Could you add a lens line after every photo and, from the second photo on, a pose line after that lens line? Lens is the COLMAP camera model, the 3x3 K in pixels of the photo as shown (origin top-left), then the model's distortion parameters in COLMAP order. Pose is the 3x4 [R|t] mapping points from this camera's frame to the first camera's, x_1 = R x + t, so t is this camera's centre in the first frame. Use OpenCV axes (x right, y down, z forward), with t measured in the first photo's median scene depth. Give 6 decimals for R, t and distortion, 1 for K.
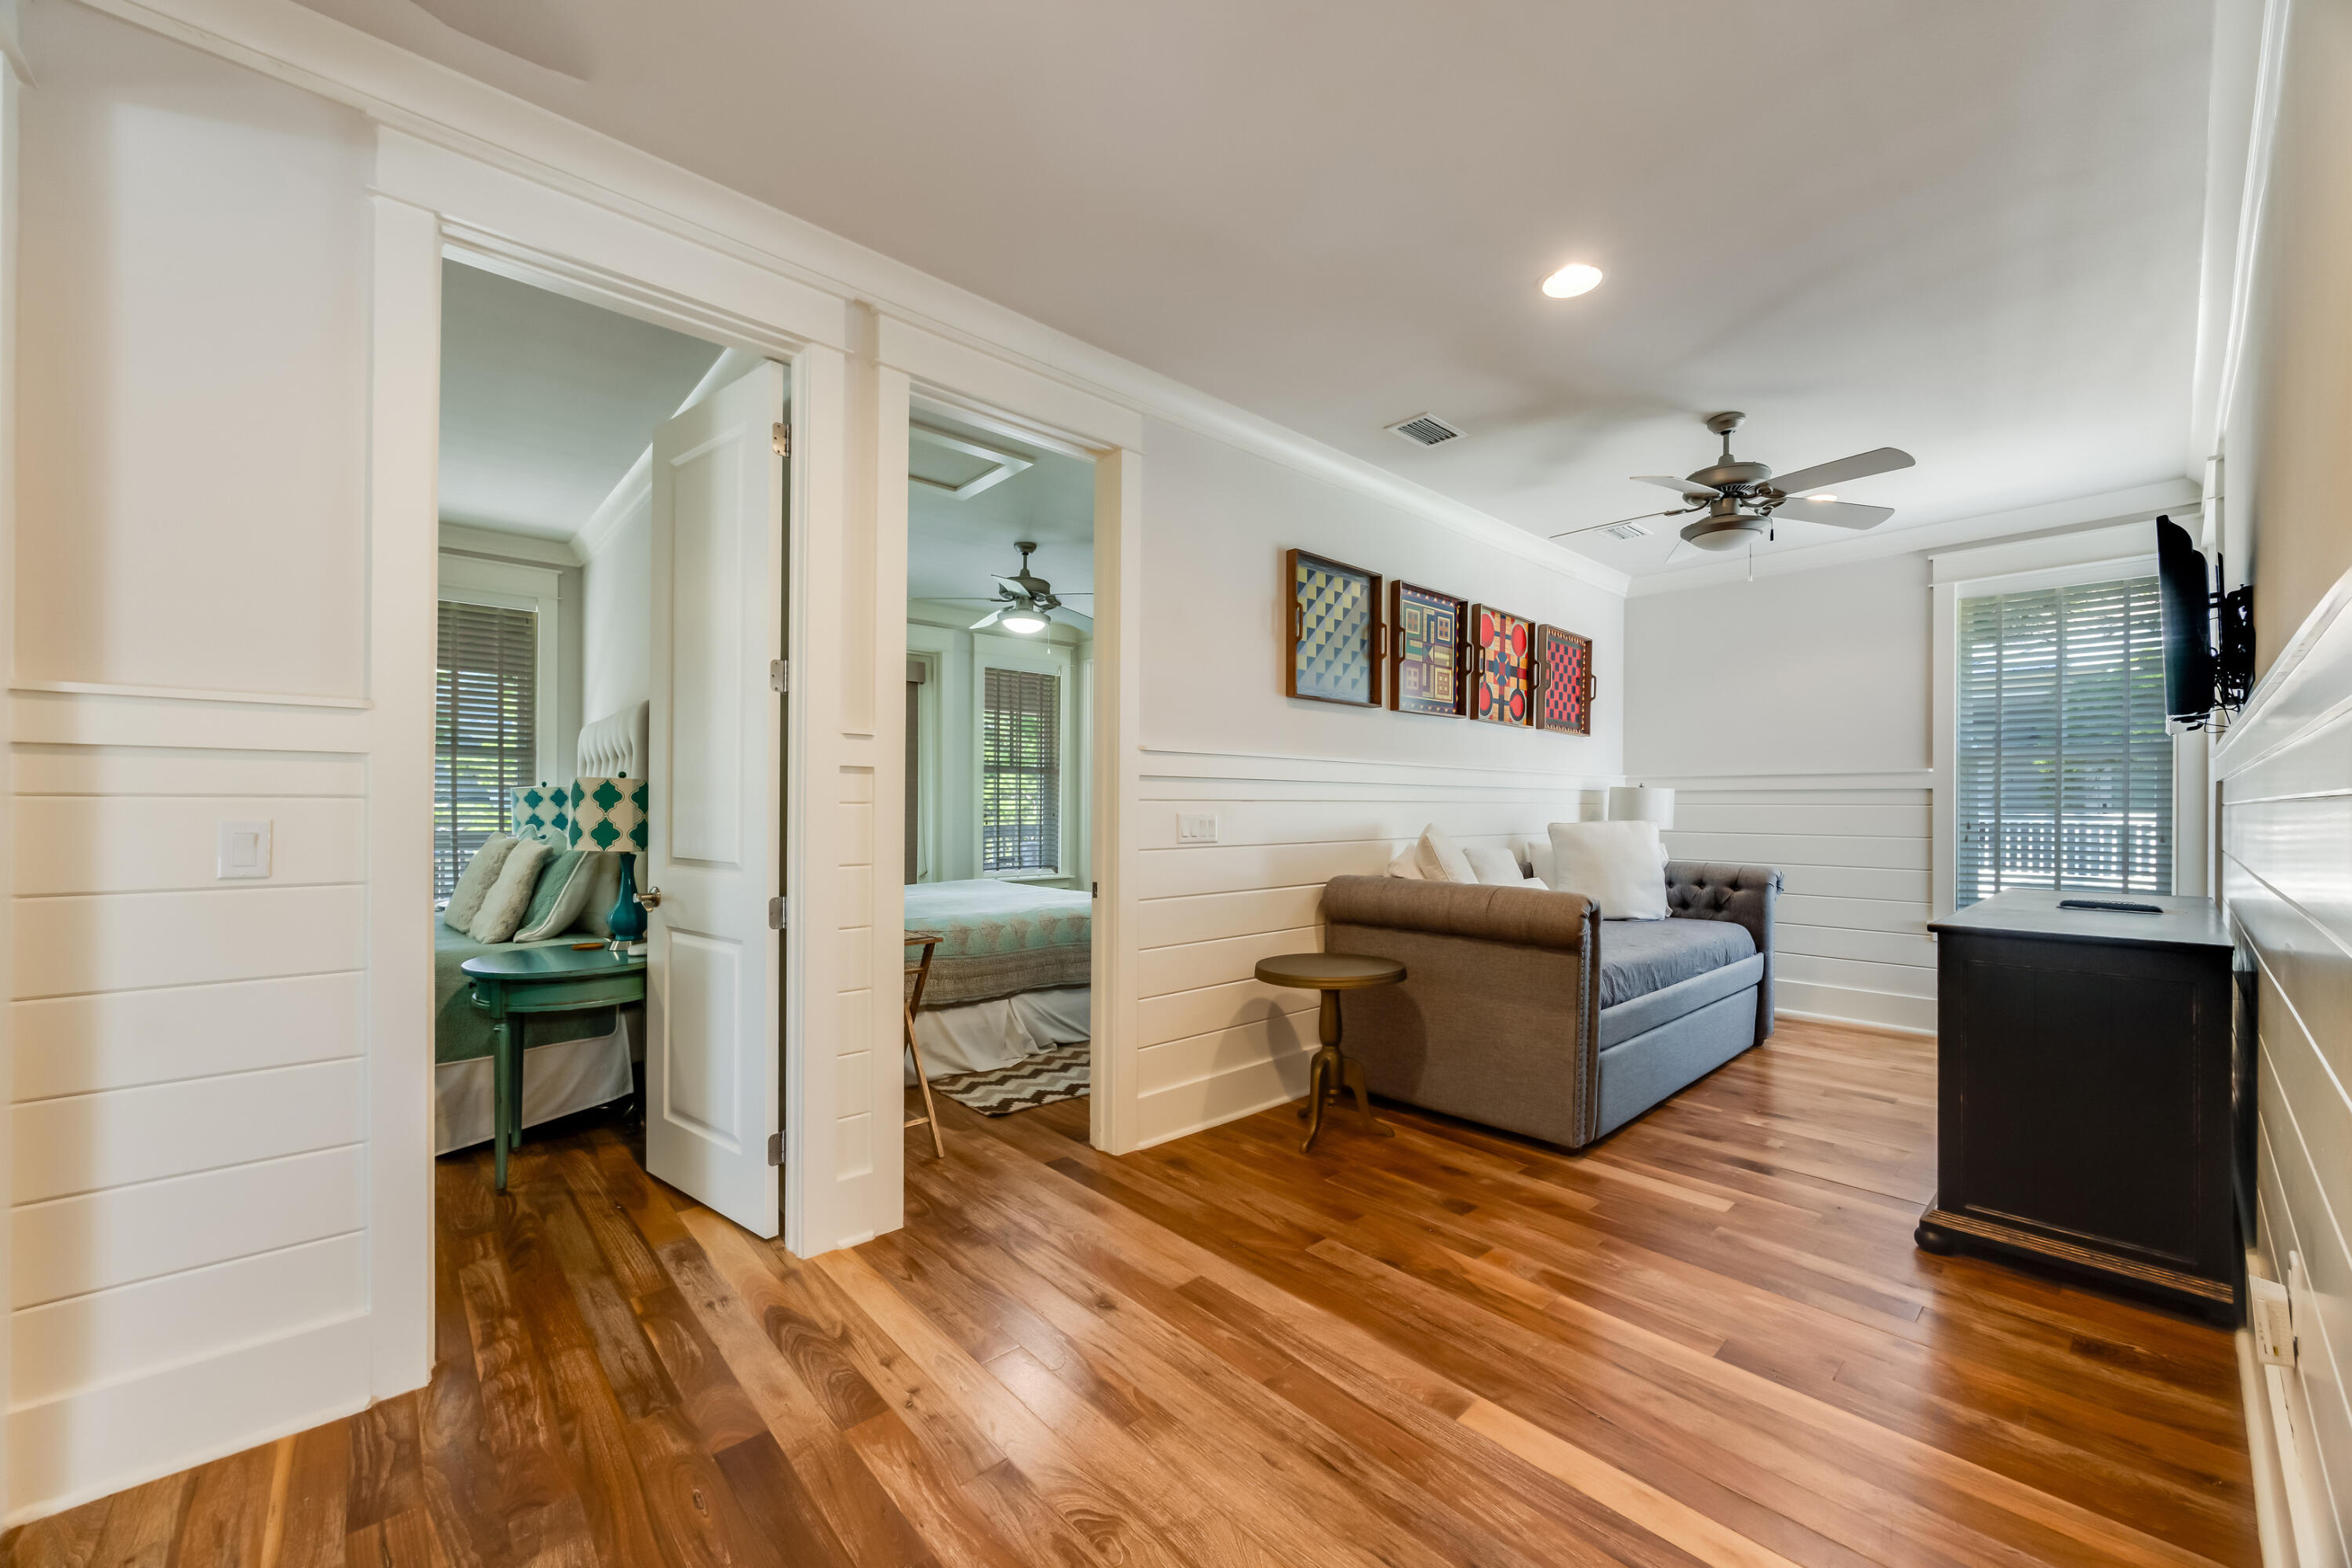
lens RADIAL K [[898.6, 0, 1175.3], [0, 898.6, 800.3], [0, 0, 1]] dist [-0.005361, 0.000028]
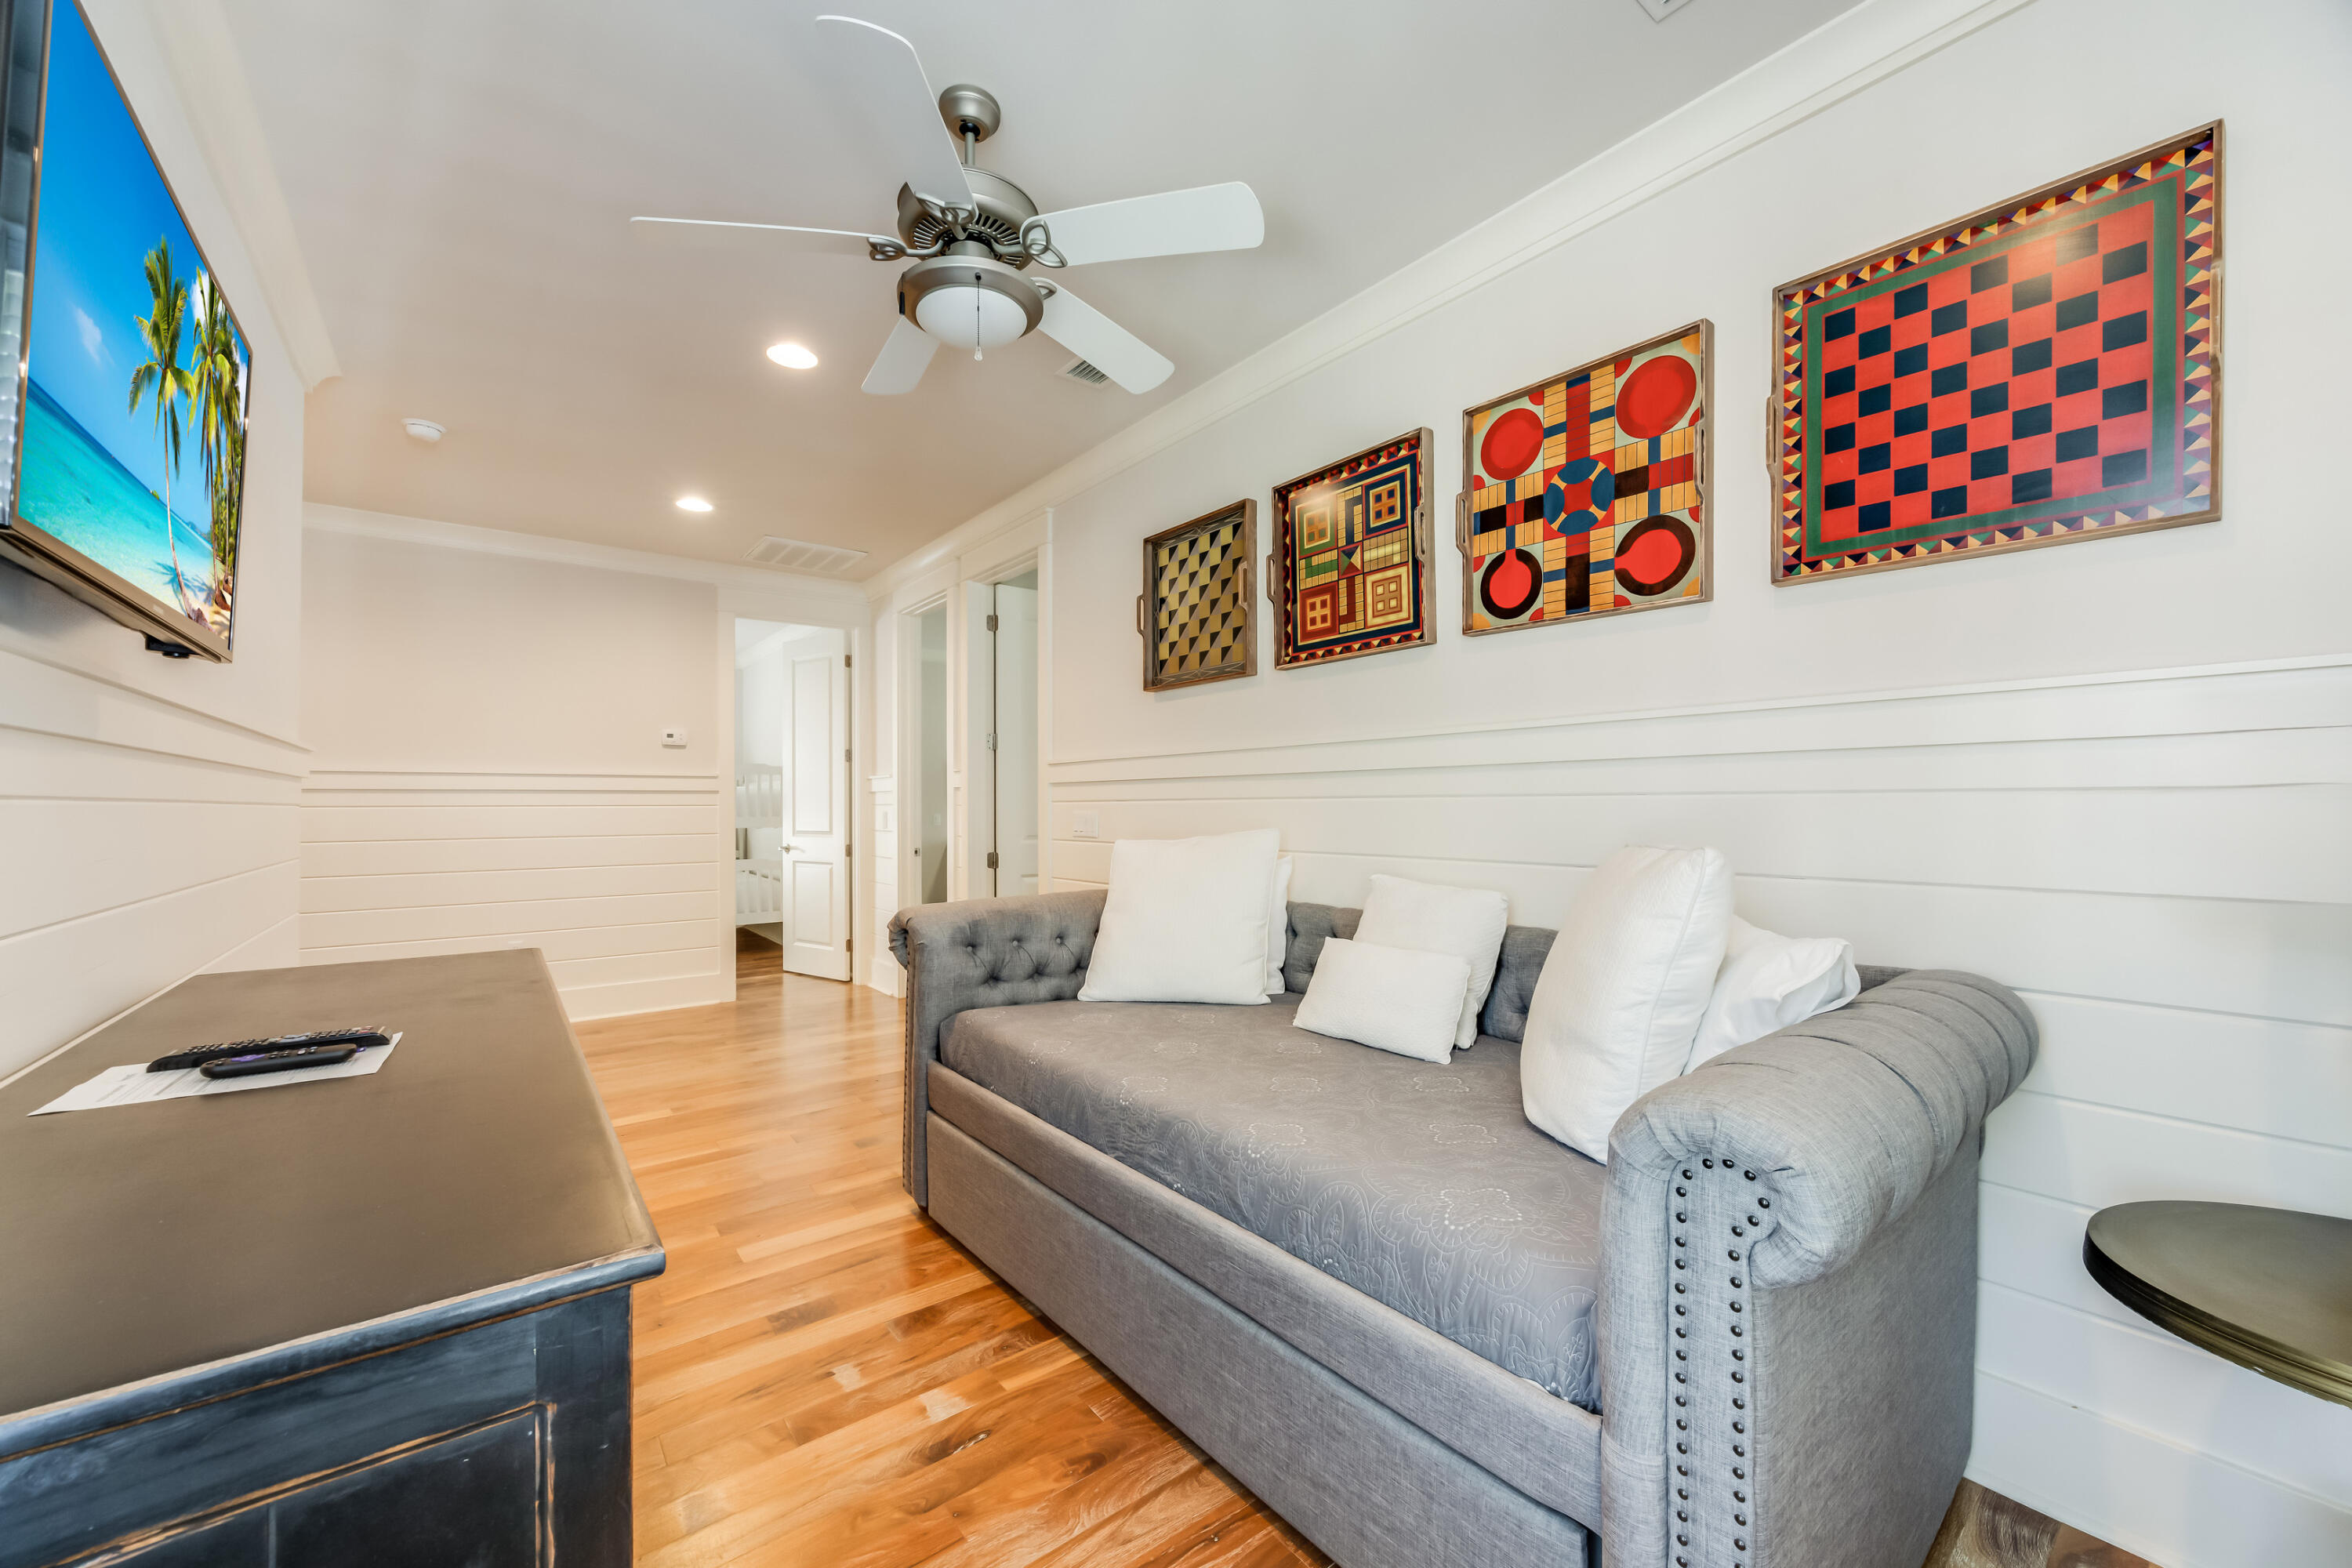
lens RADIAL K [[899.9, 0, 1170.7], [0, 899.9, 797.3], [0, 0, 1]] dist [0.010977, -0.000914]
pose [[-0.064098, -0.015898, -0.997817, 1.034072], [0.008829, 0.999825, -0.016497, 0.012056], [0.997905, -0.009868, -0.063947, 1.032035]]
